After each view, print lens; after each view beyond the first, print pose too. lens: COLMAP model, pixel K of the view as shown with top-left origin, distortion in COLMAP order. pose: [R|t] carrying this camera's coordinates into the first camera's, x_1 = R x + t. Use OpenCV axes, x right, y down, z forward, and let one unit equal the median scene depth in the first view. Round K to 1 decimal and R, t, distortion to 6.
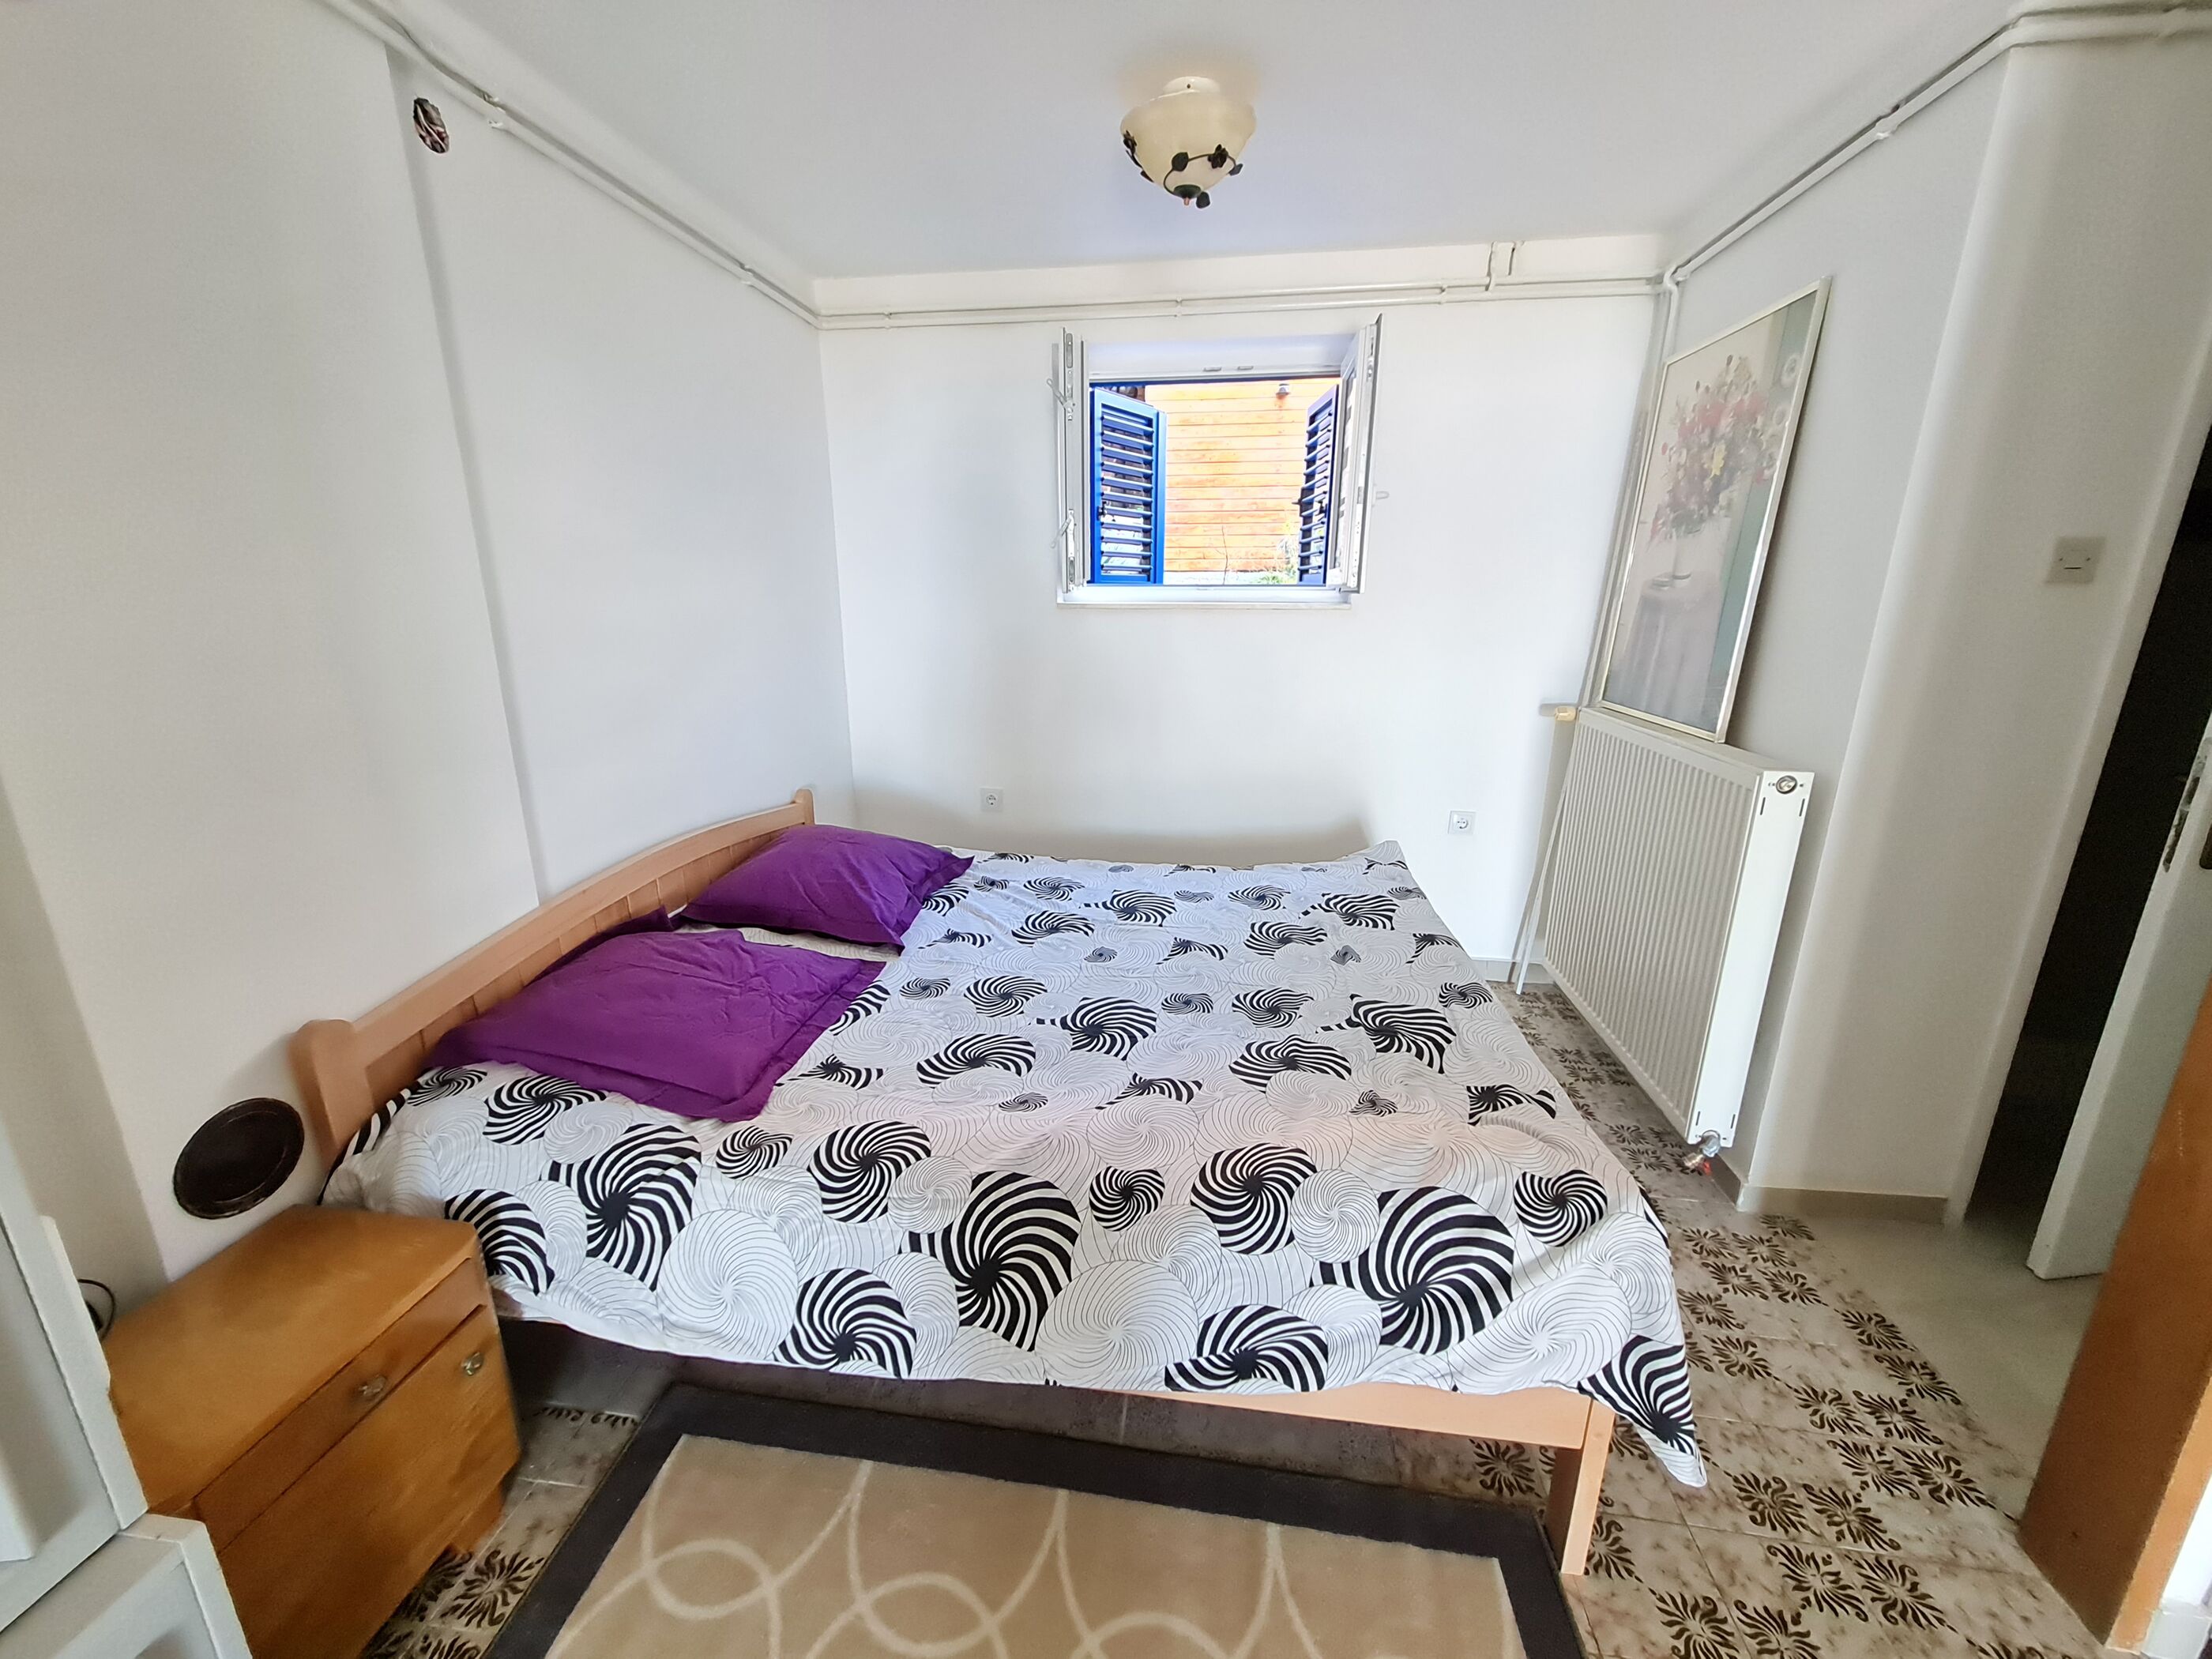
lens RADIAL K [[856.8, 0, 1104.1], [0, 856.8, 823.8], [0, 0, 1]] dist [0.007231, 0.000004]
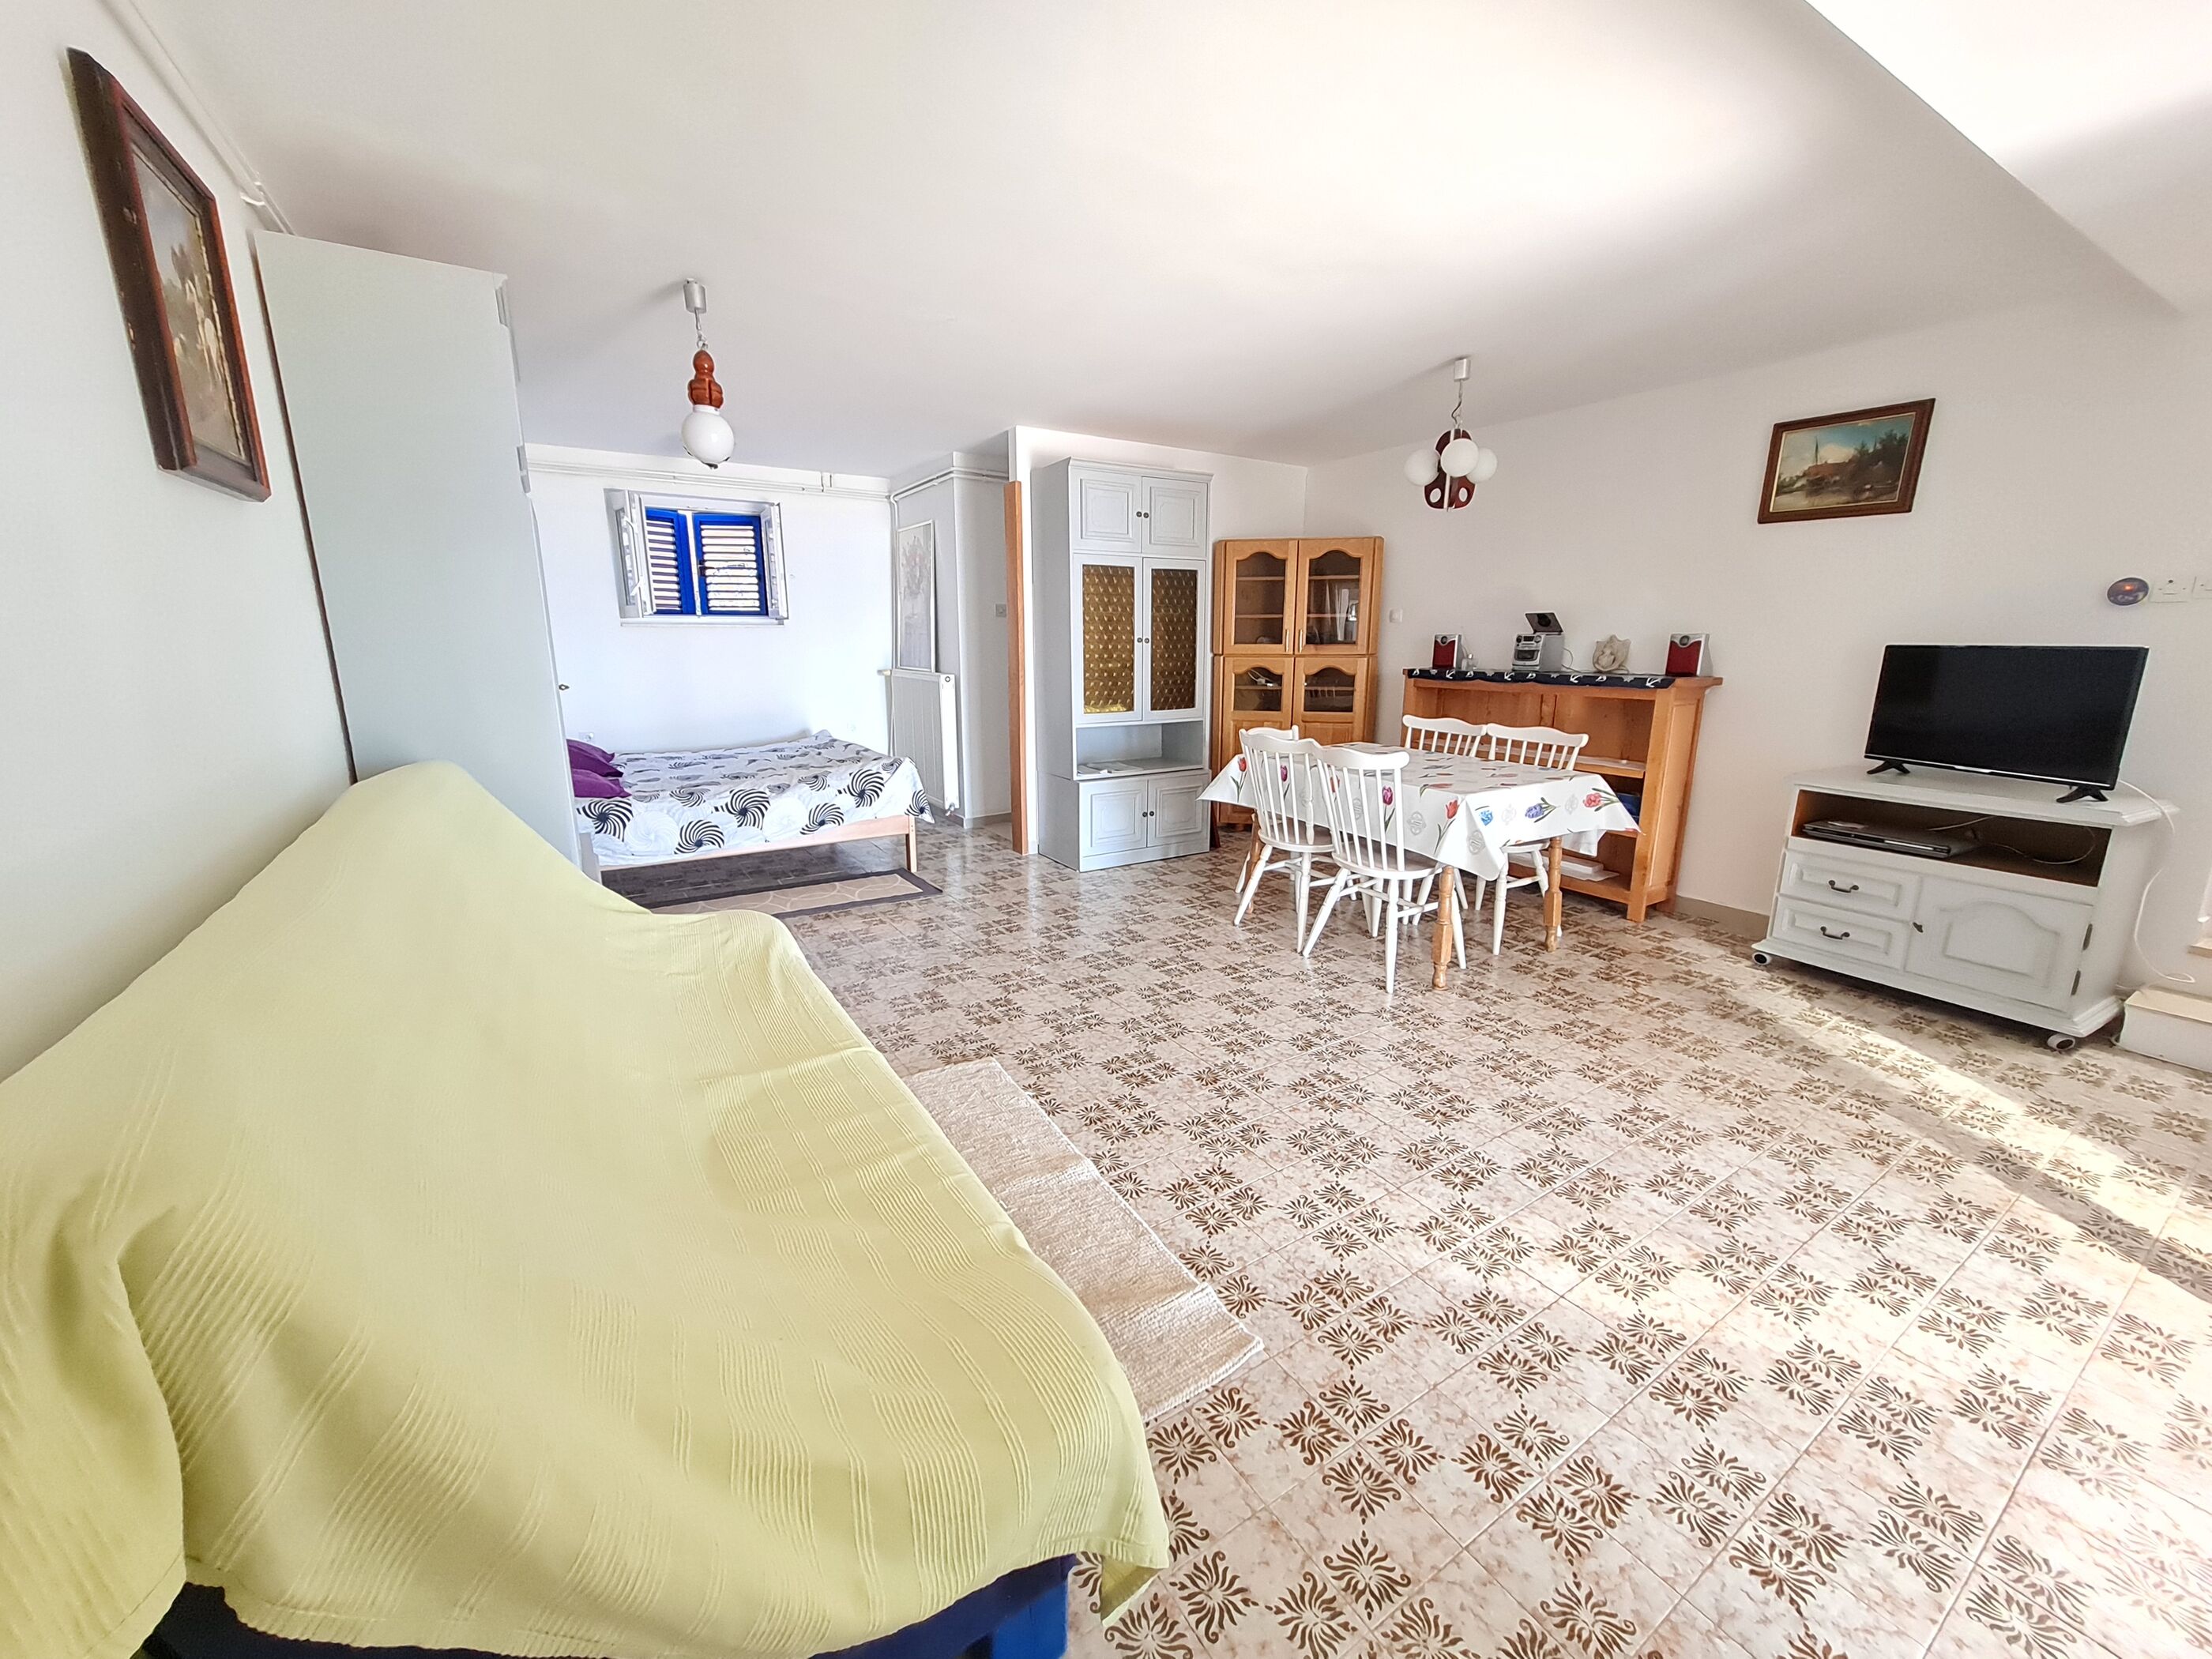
lens RADIAL K [[856.8, 0, 1104.1], [0, 856.8, 823.8], [0, 0, 1]] dist [0.007231, 0.000004]
pose [[0.764087, -0.140178, 0.629699, -1.049043], [0.168958, 0.985518, 0.014371, 0.674624], [-0.622595, 0.095412, 0.776706, -2.224566]]
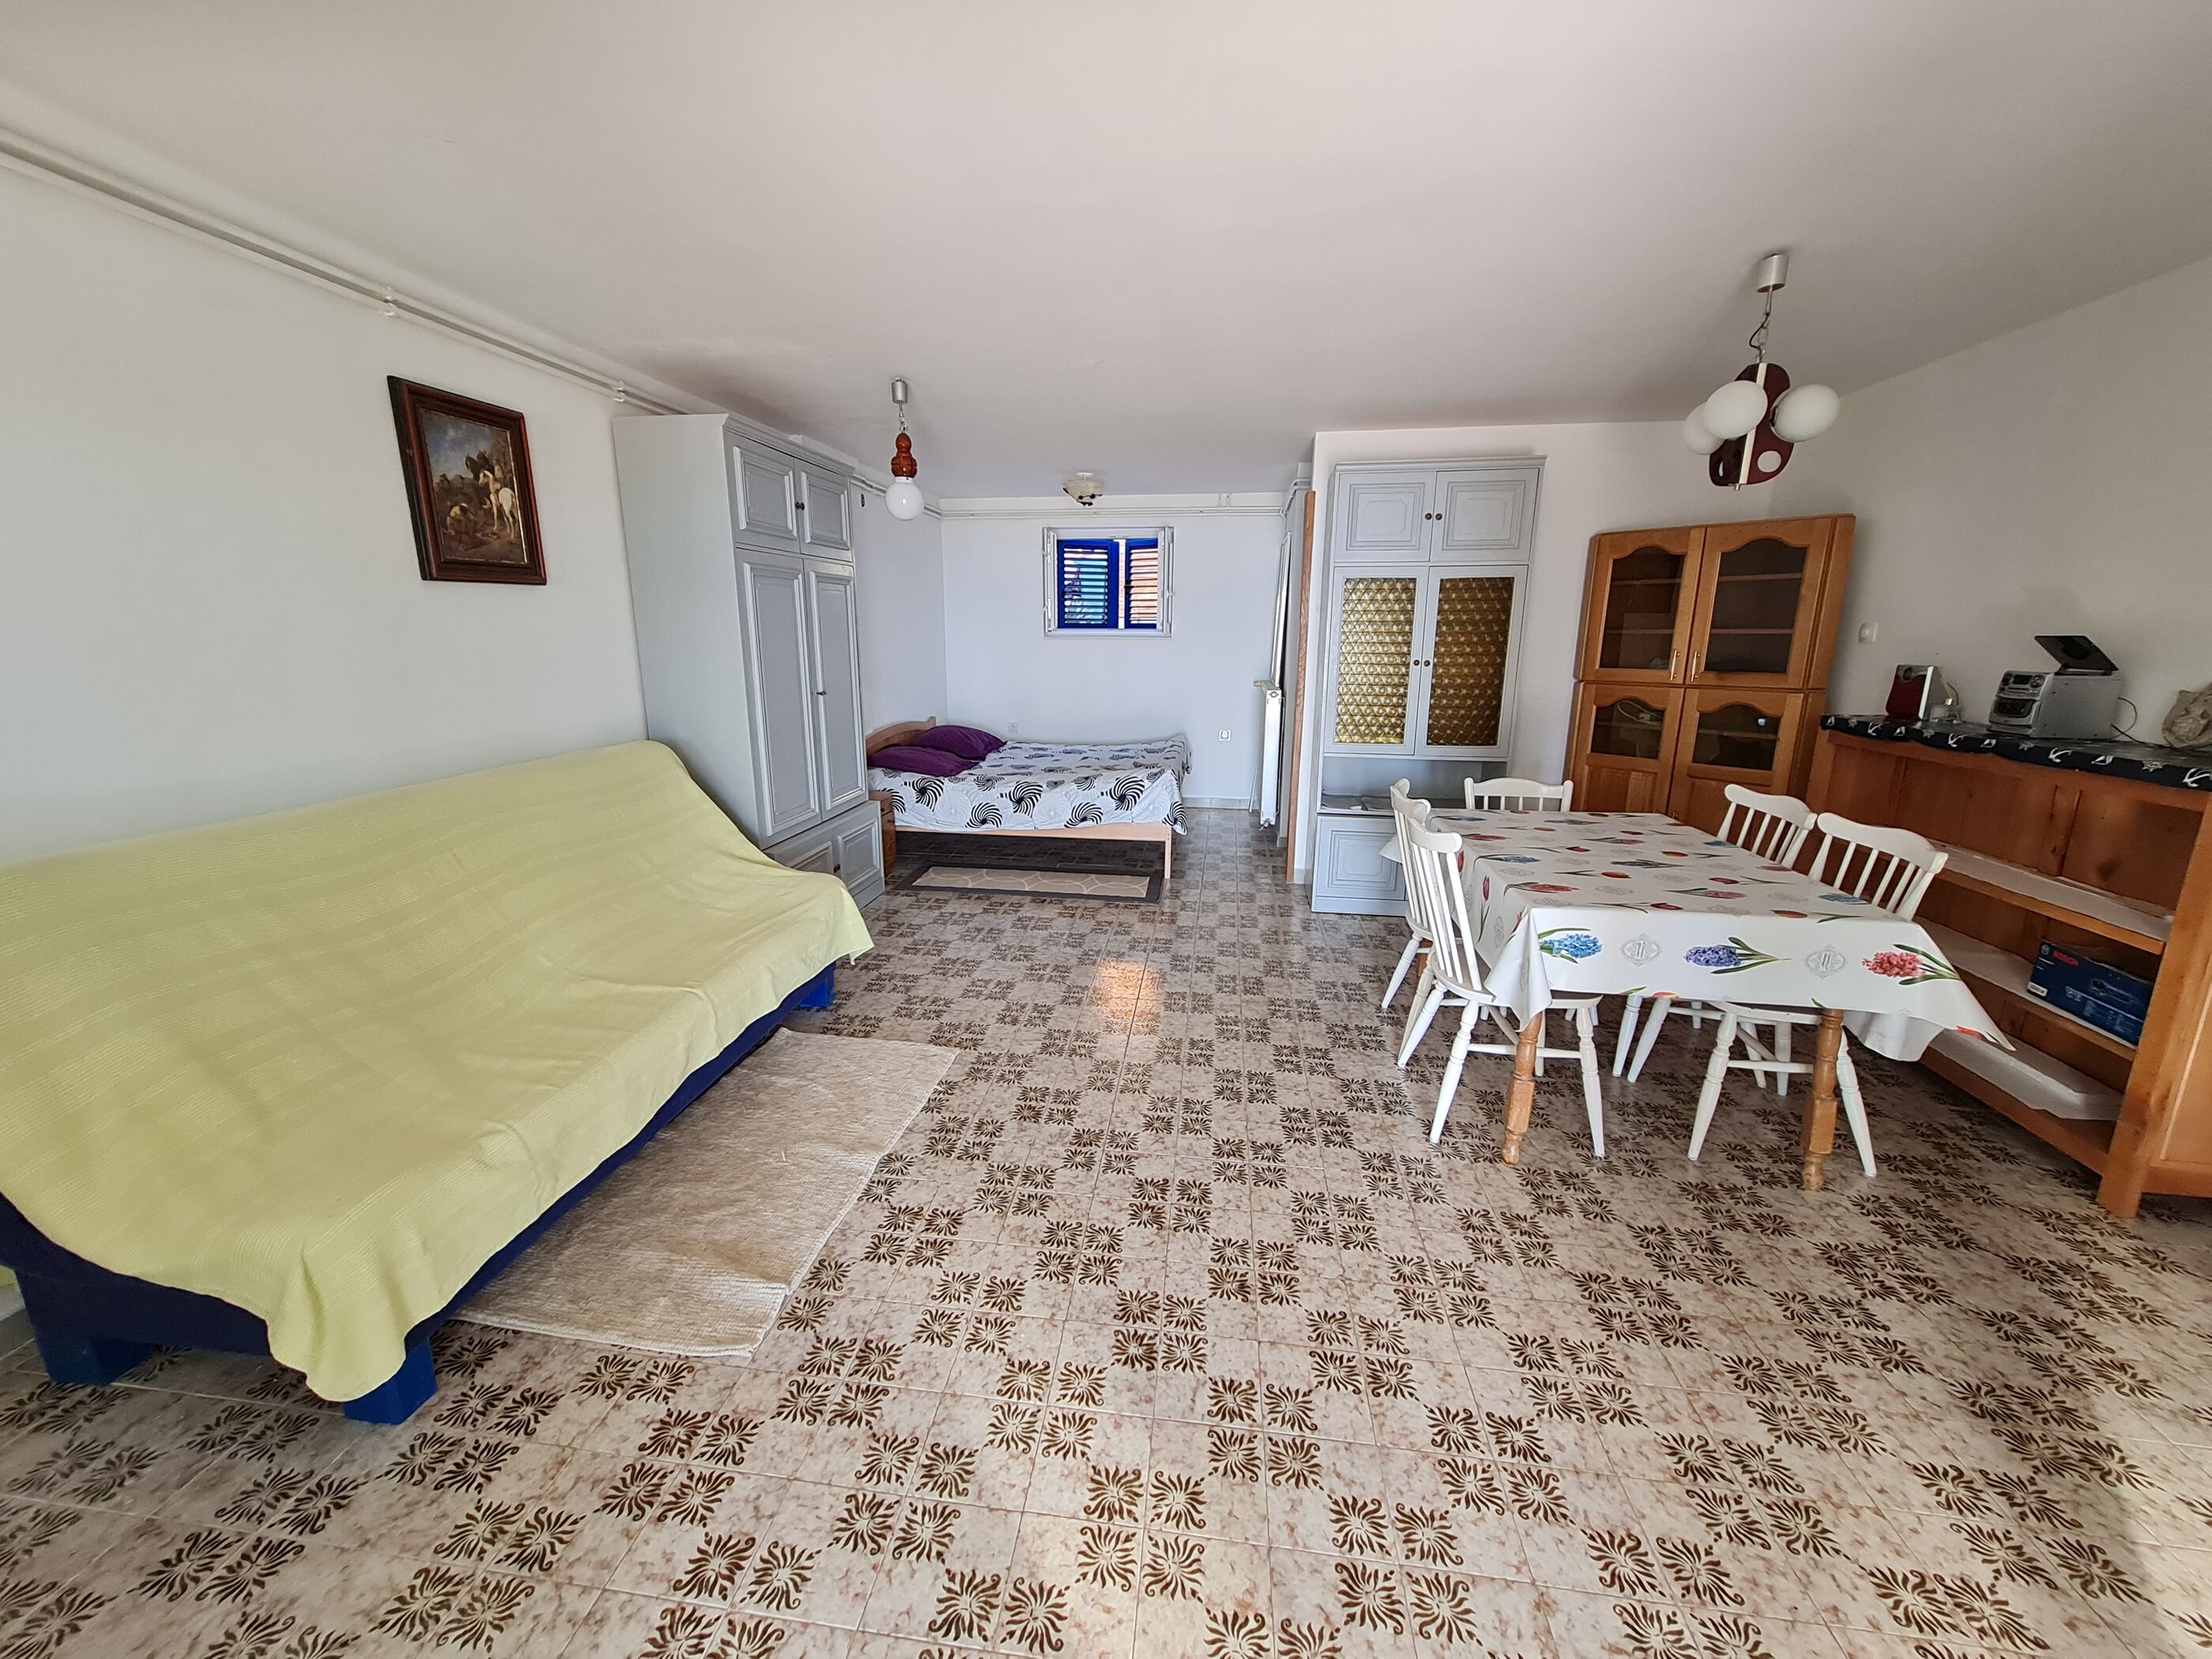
lens RADIAL K [[856.8, 0, 1104.1], [0, 856.8, 823.8], [0, 0, 1]] dist [0.007231, 0.000004]
pose [[0.999996, 0.002906, 0.000484, 0.224507], [-0.002883, 0.999118, -0.041883, 0.706924], [-0.000605, 0.041882, 0.999122, -2.651417]]
